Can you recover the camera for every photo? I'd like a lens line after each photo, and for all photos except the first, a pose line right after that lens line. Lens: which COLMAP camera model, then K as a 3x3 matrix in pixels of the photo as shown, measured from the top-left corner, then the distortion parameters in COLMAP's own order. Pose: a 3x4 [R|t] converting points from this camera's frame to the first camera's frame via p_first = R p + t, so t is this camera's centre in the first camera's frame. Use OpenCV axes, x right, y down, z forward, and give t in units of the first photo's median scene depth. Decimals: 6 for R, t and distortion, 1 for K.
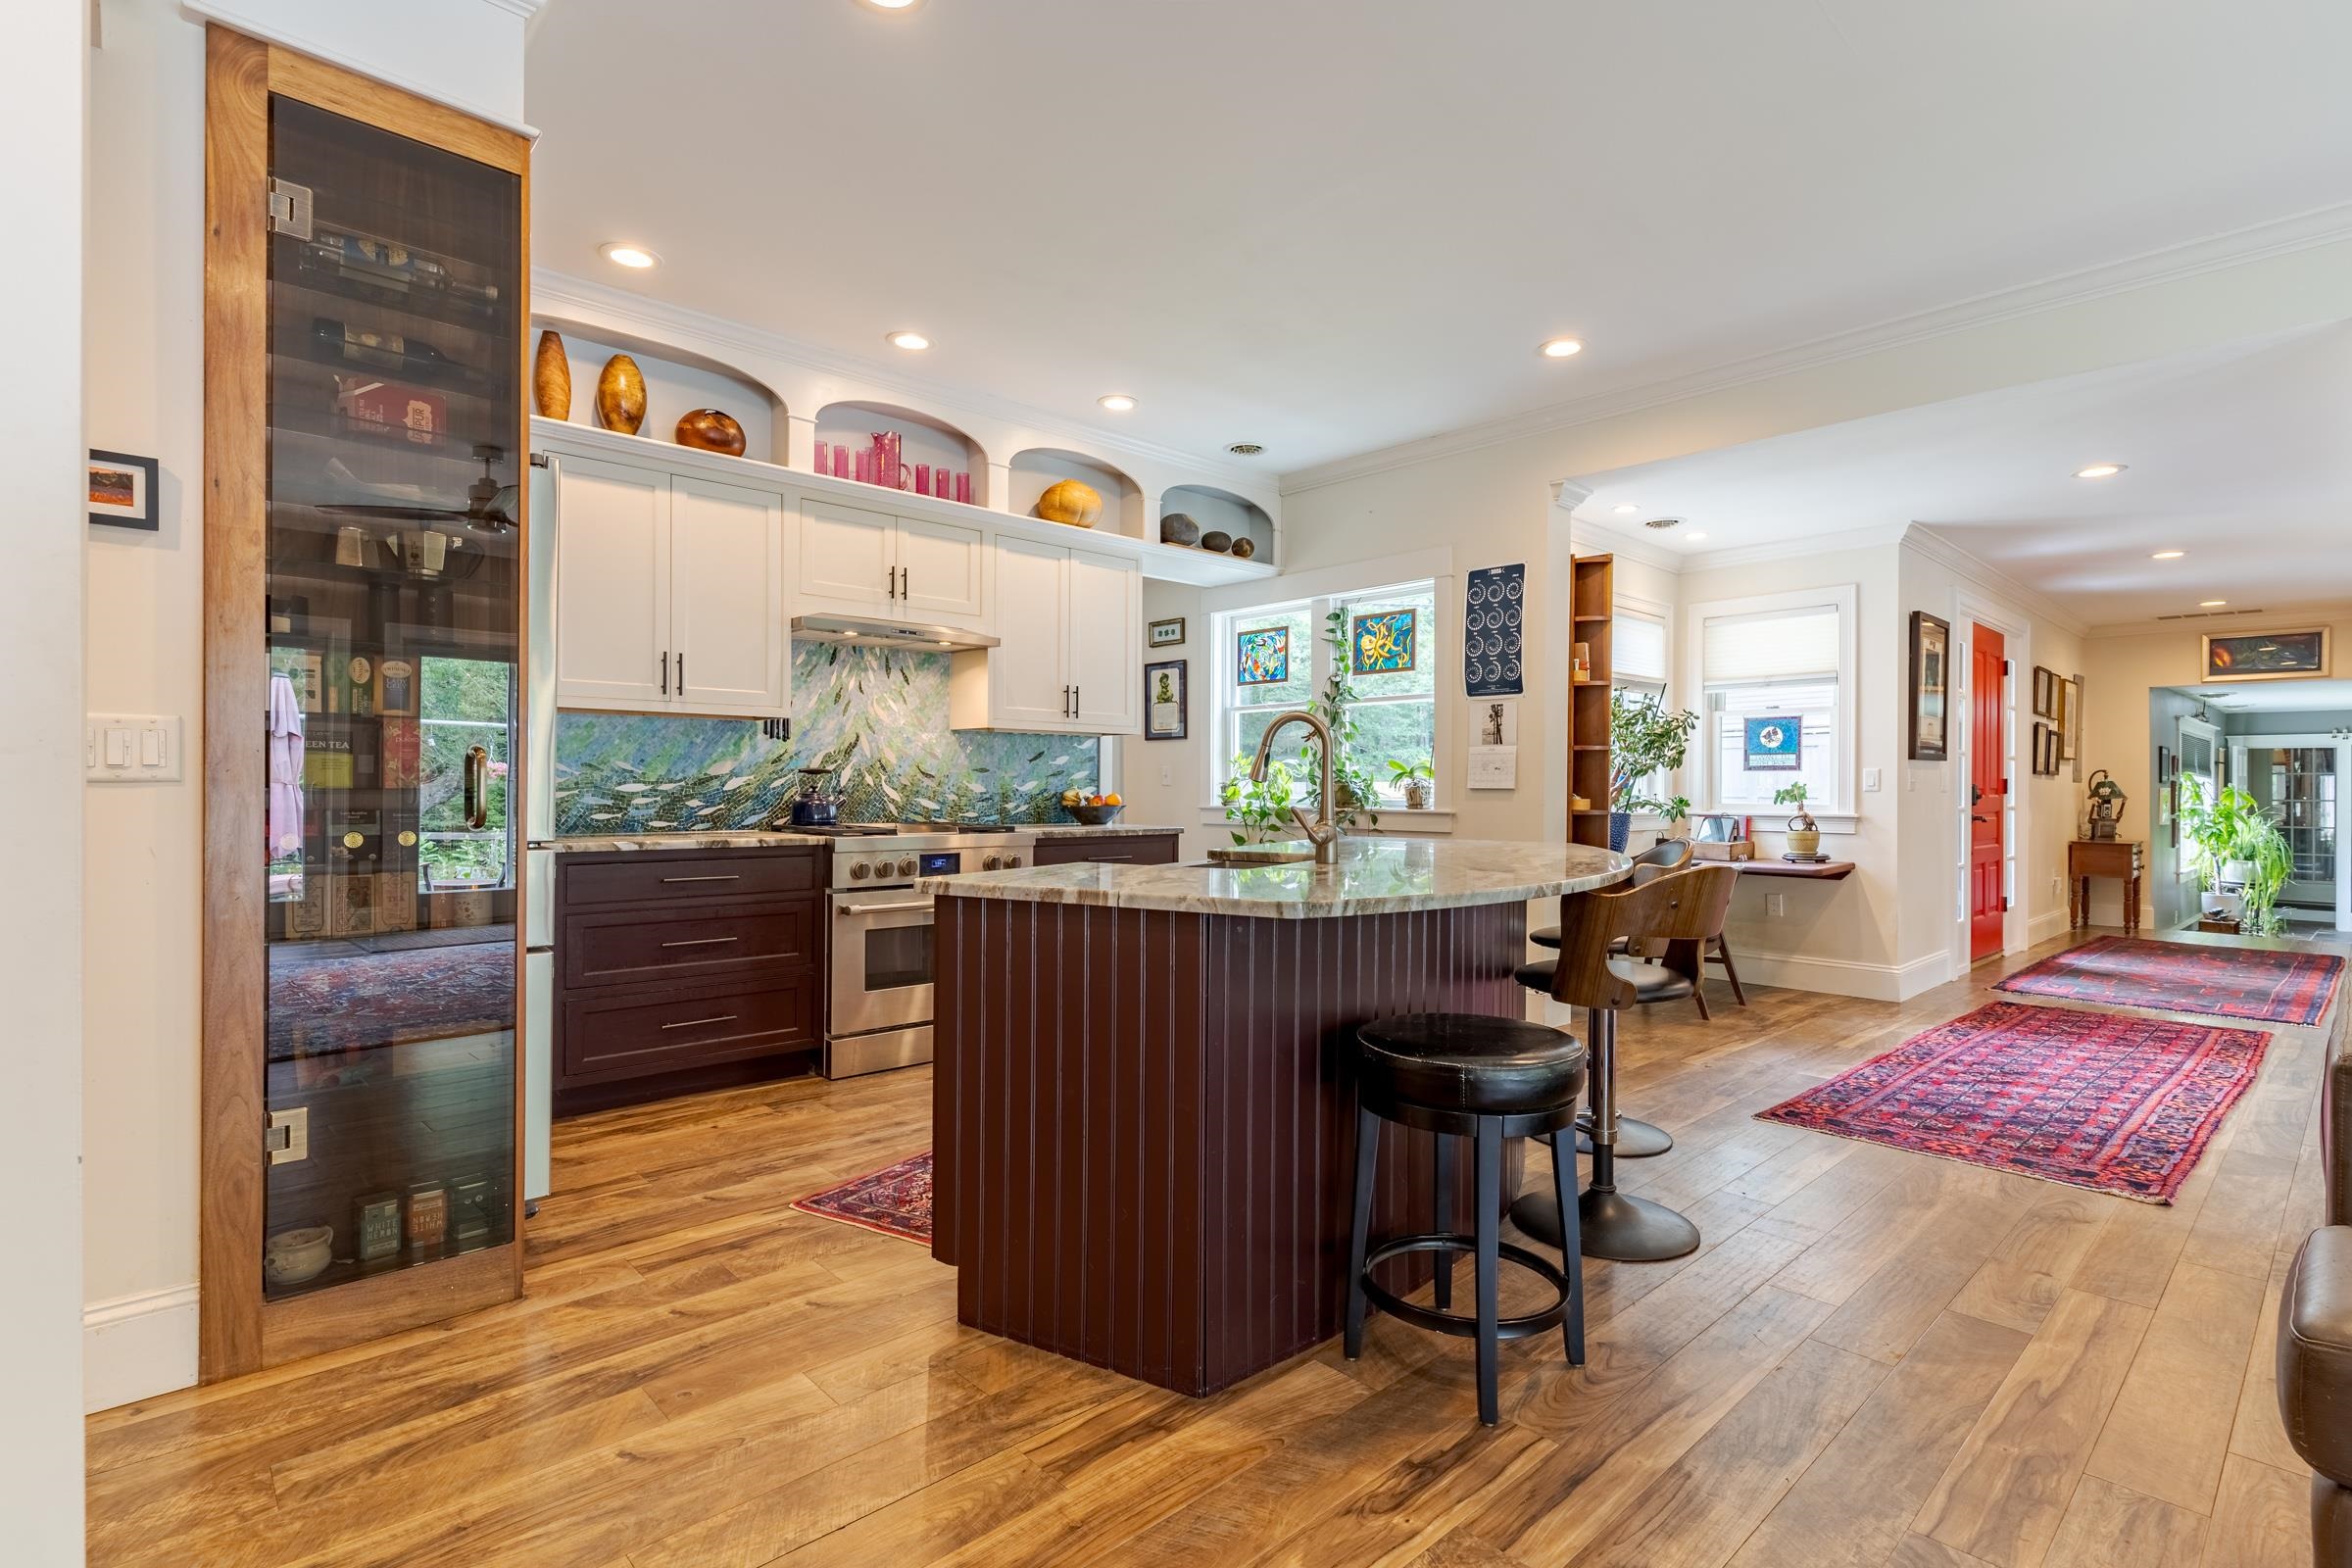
lens RADIAL K [[1124.1, 0, 1159.4], [0, 1124.1, 783.6], [0, 0, 1]] dist [0.002829, -0.001336]
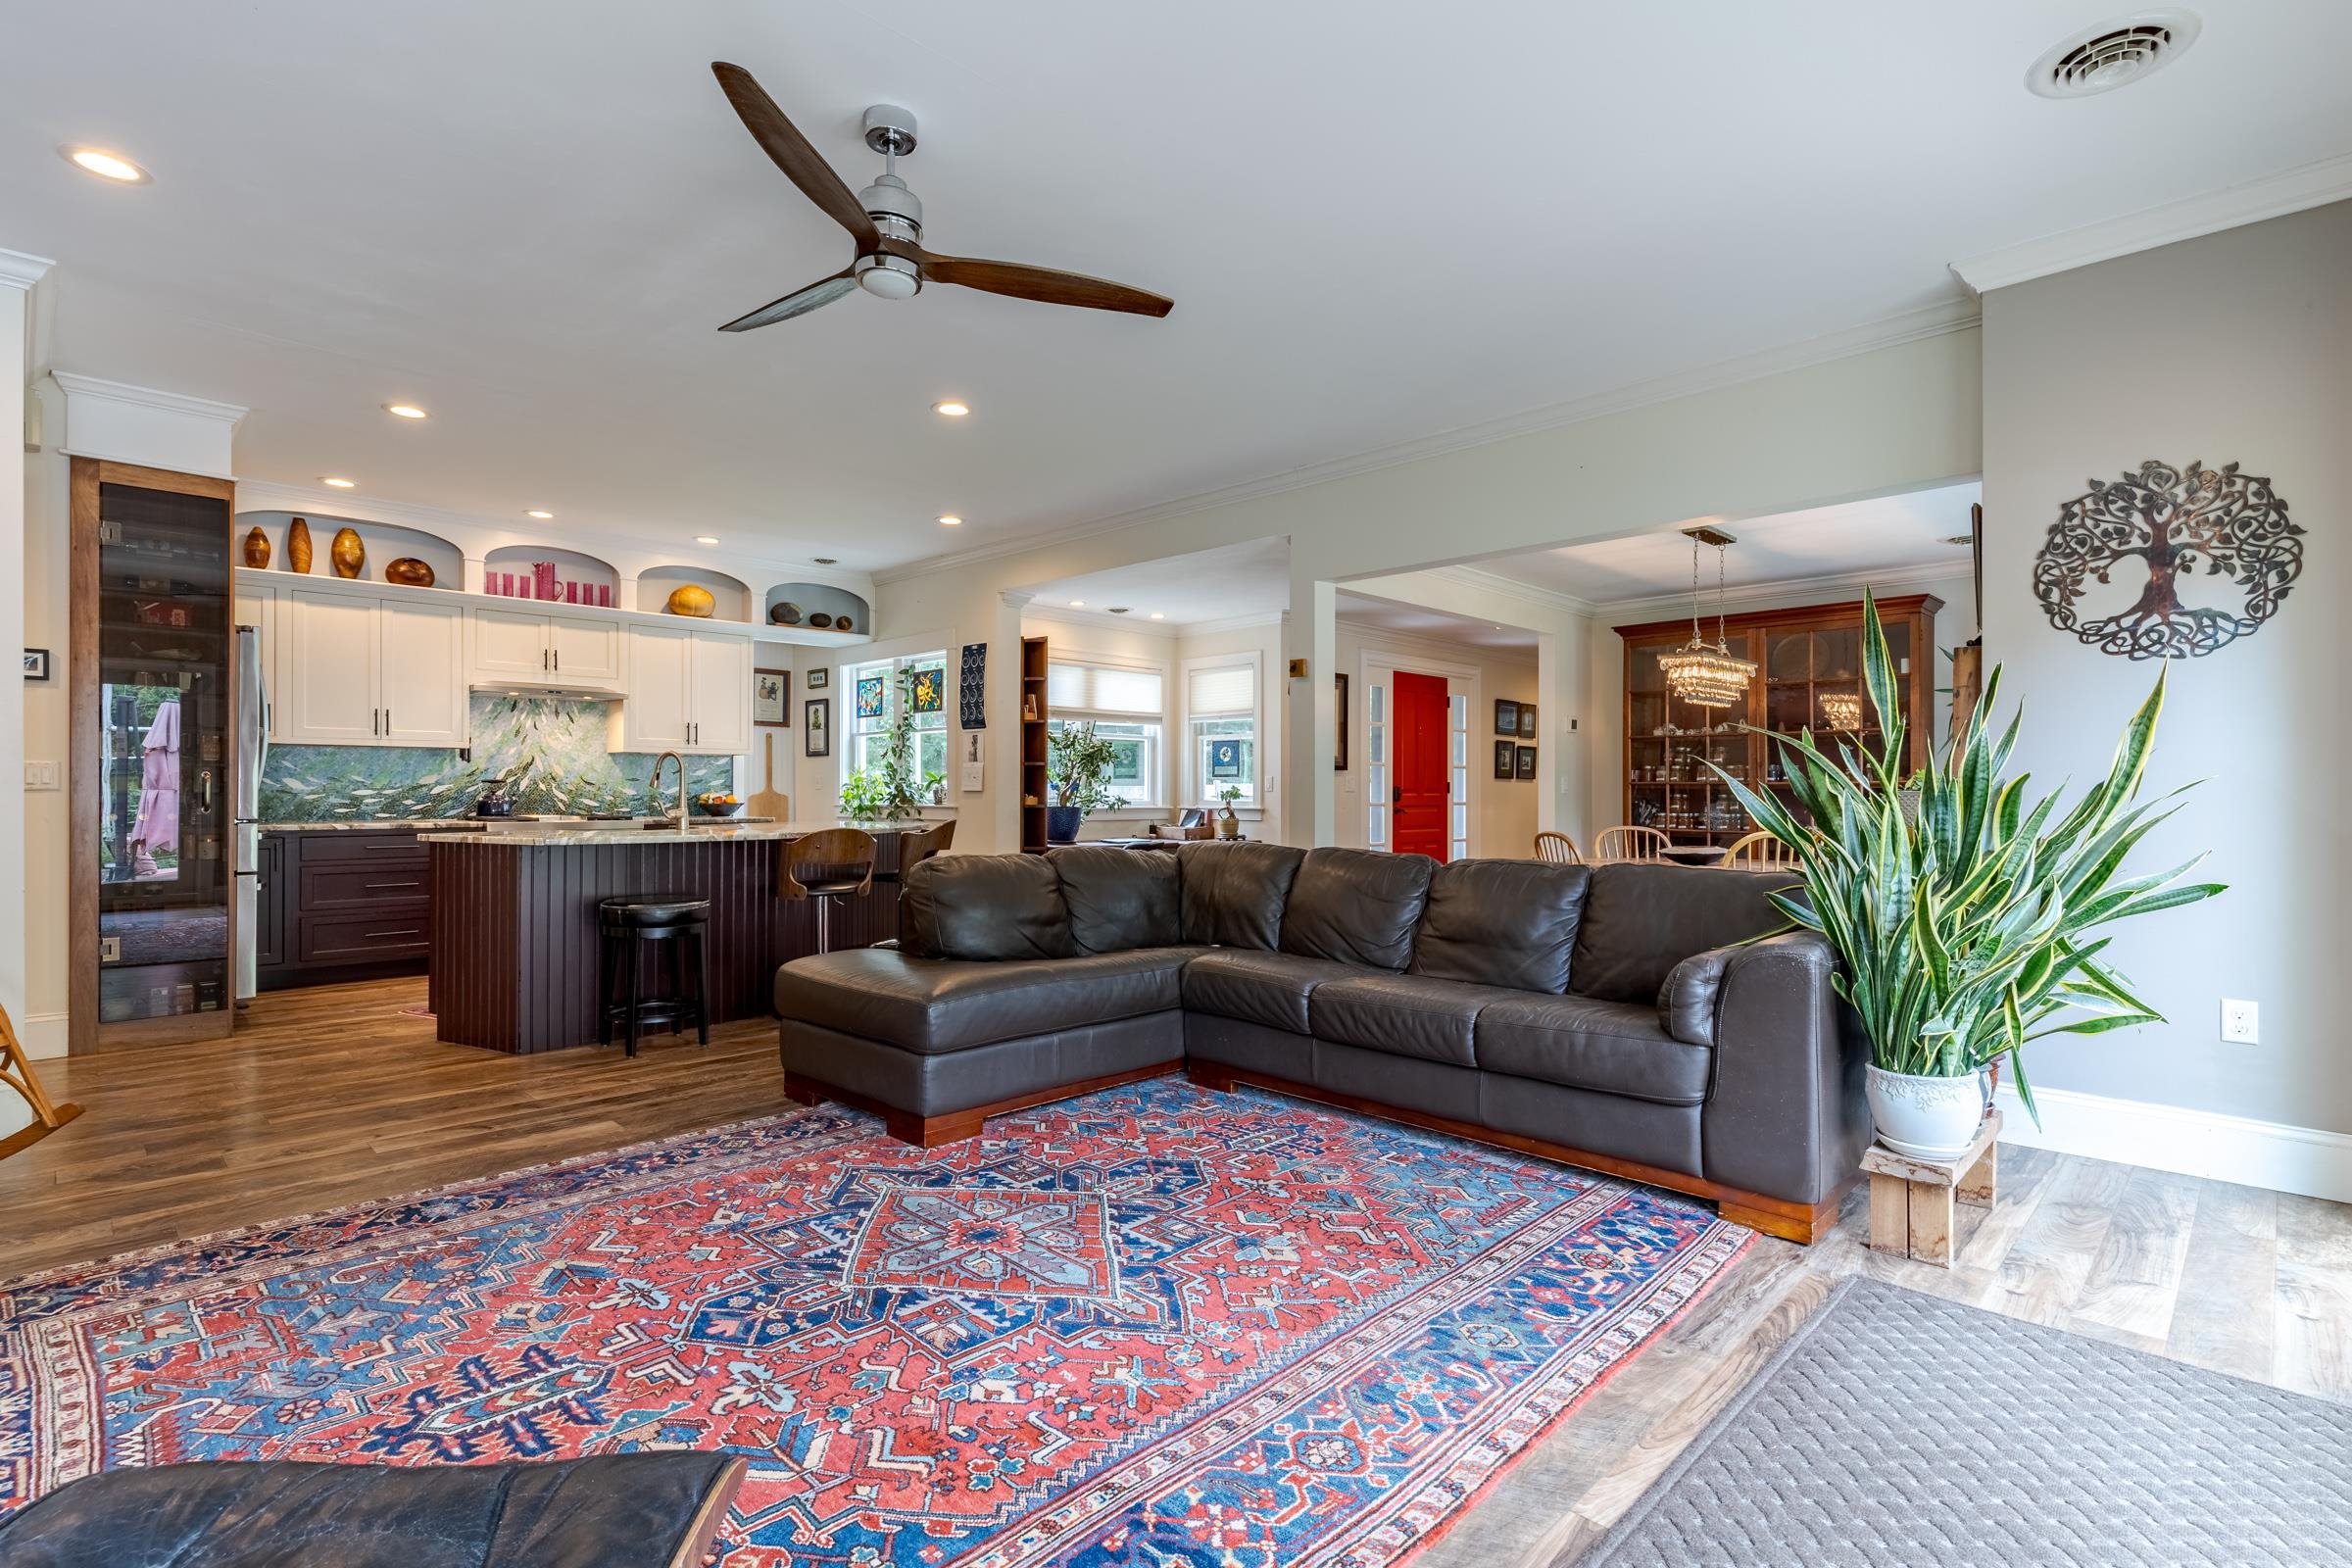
lens RADIAL K [[1124.1, 0, 1152.5], [0, 1124.1, 788.7], [0, 0, 1]] dist [0.002829, -0.001336]
pose [[0.999319, -0.004043, 0.036686, 0.479117], [0.003996, 0.999991, 0.001370, 0.000485], [-0.036692, -0.001223, 0.999326, -0.516403]]
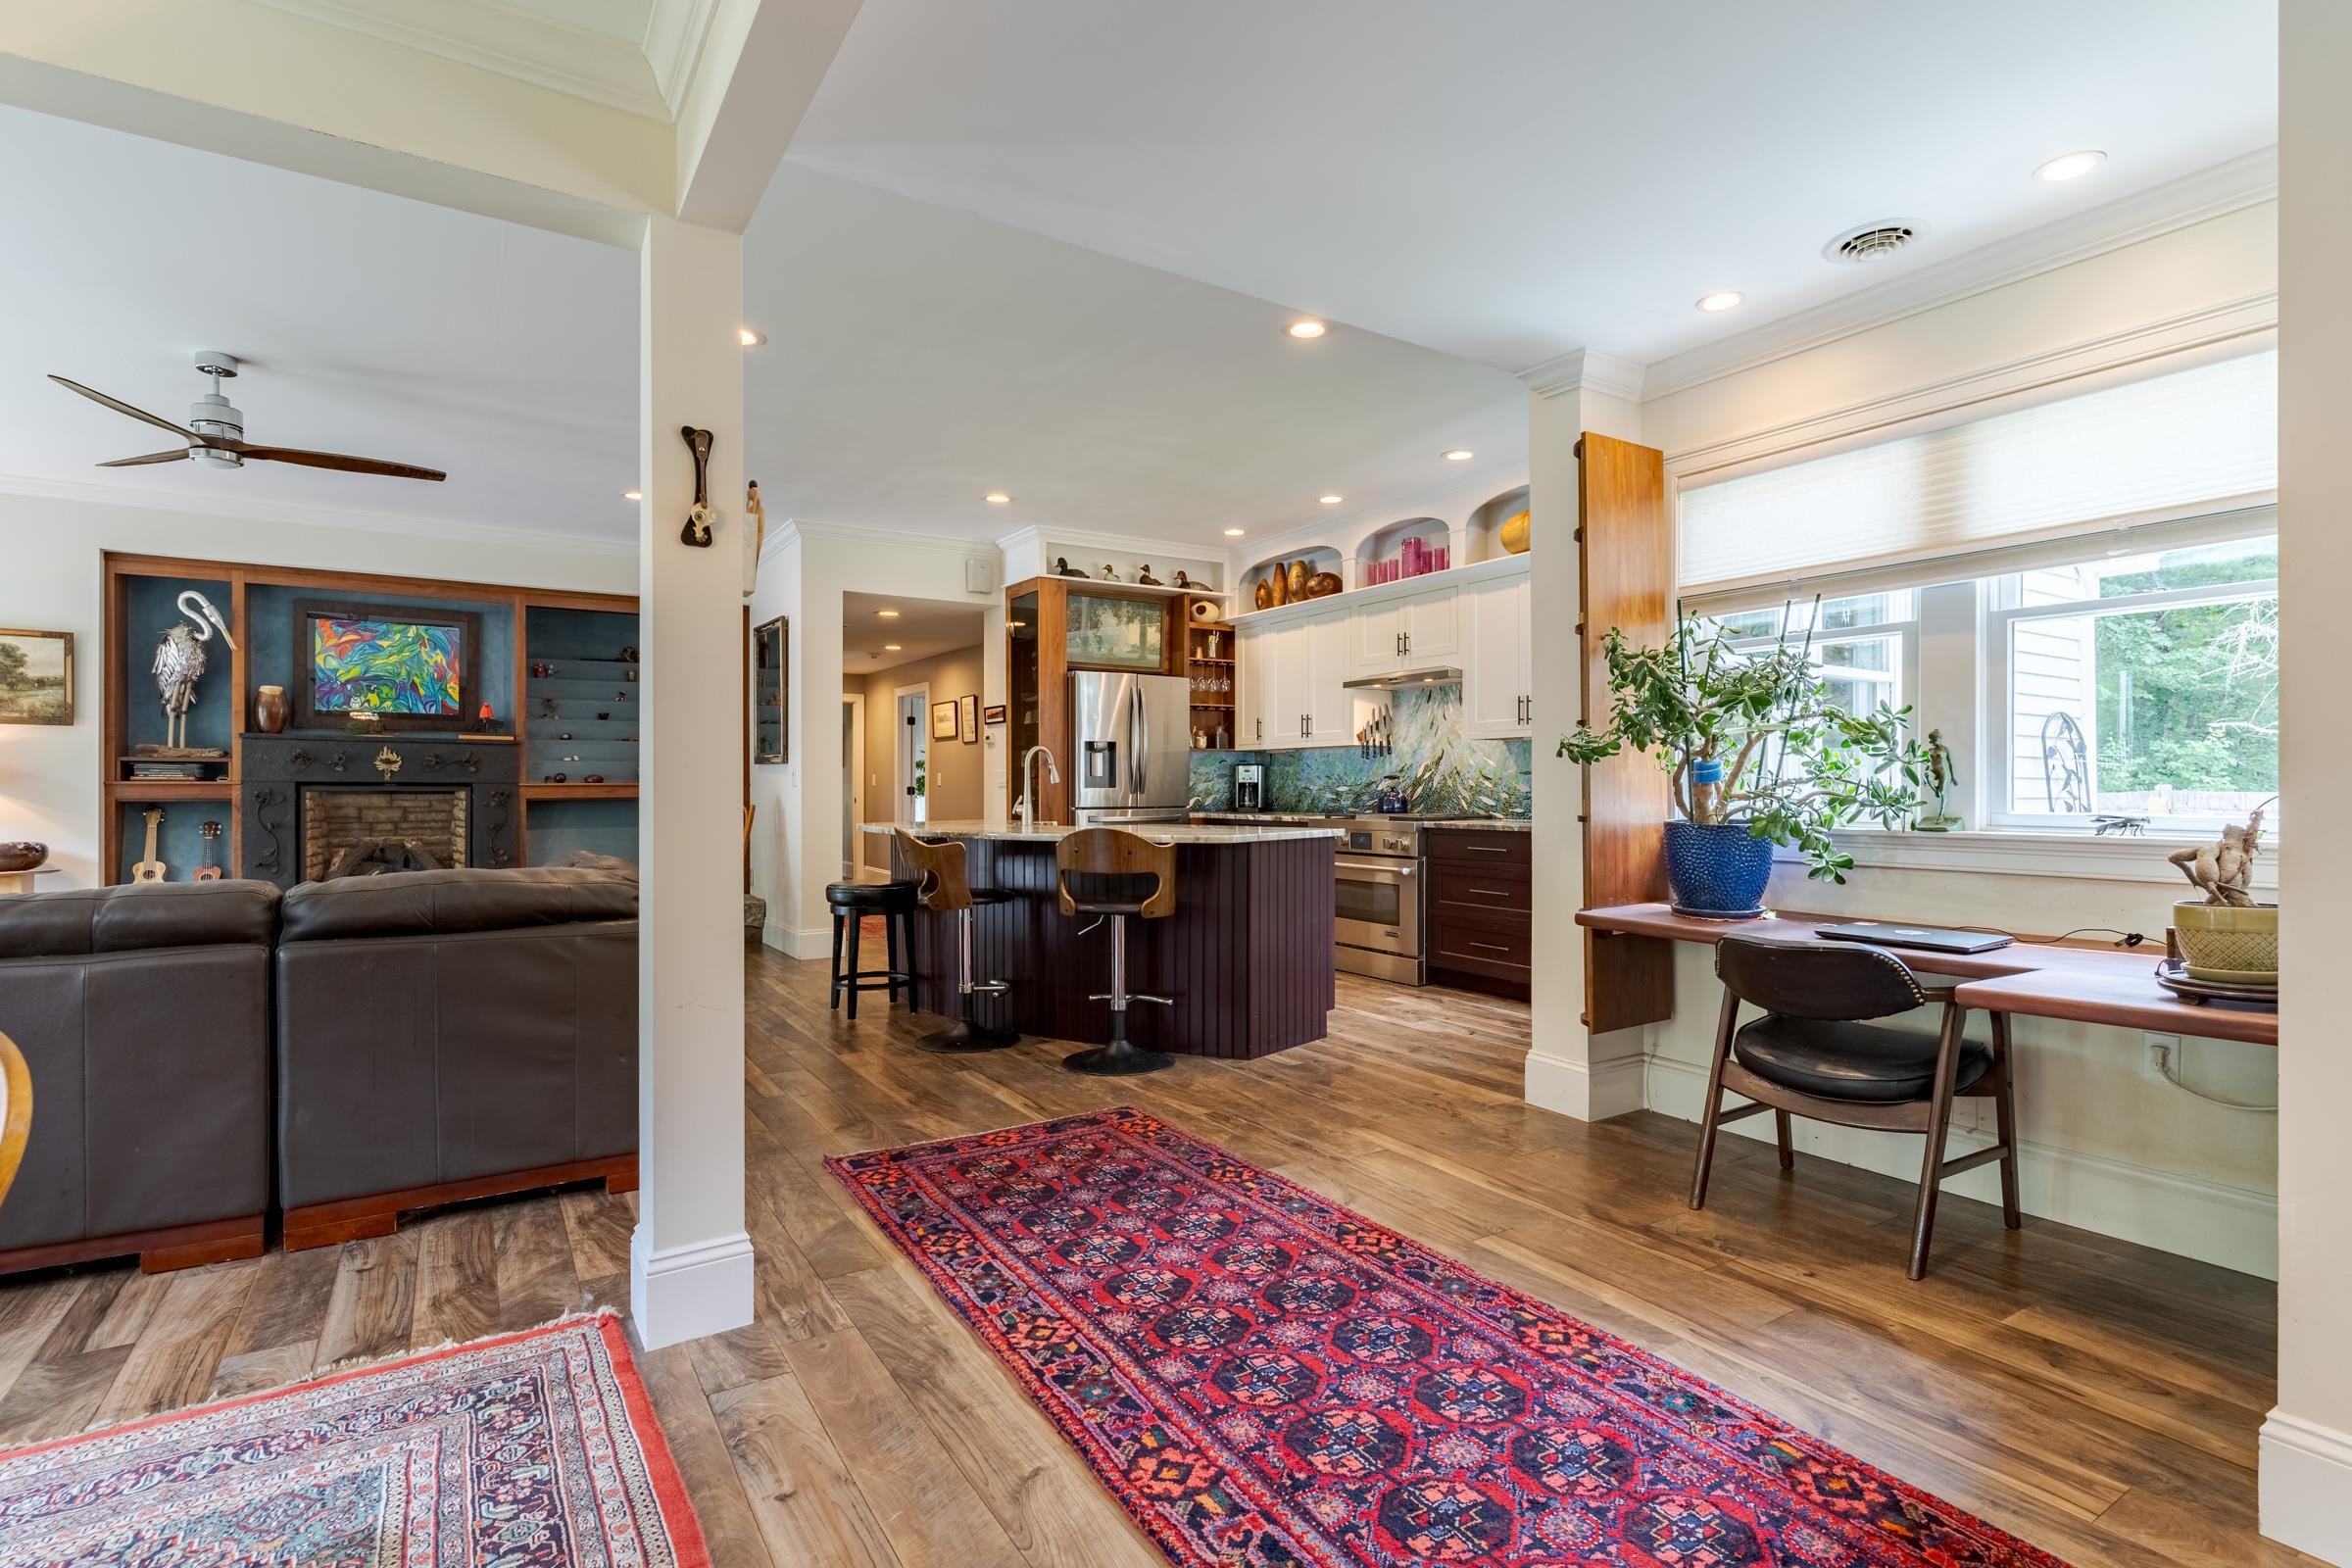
lens RADIAL K [[1124.1, 0, 1190.6], [0, 1124.1, 792.0], [0, 0, 1]] dist [0.002829, -0.001336]
pose [[-0.165225, -0.002582, -0.986252, 1.074881], [0.002919, 0.999991, -0.003107, 0.011001], [0.986252, -0.003392, -0.165216, 0.860448]]
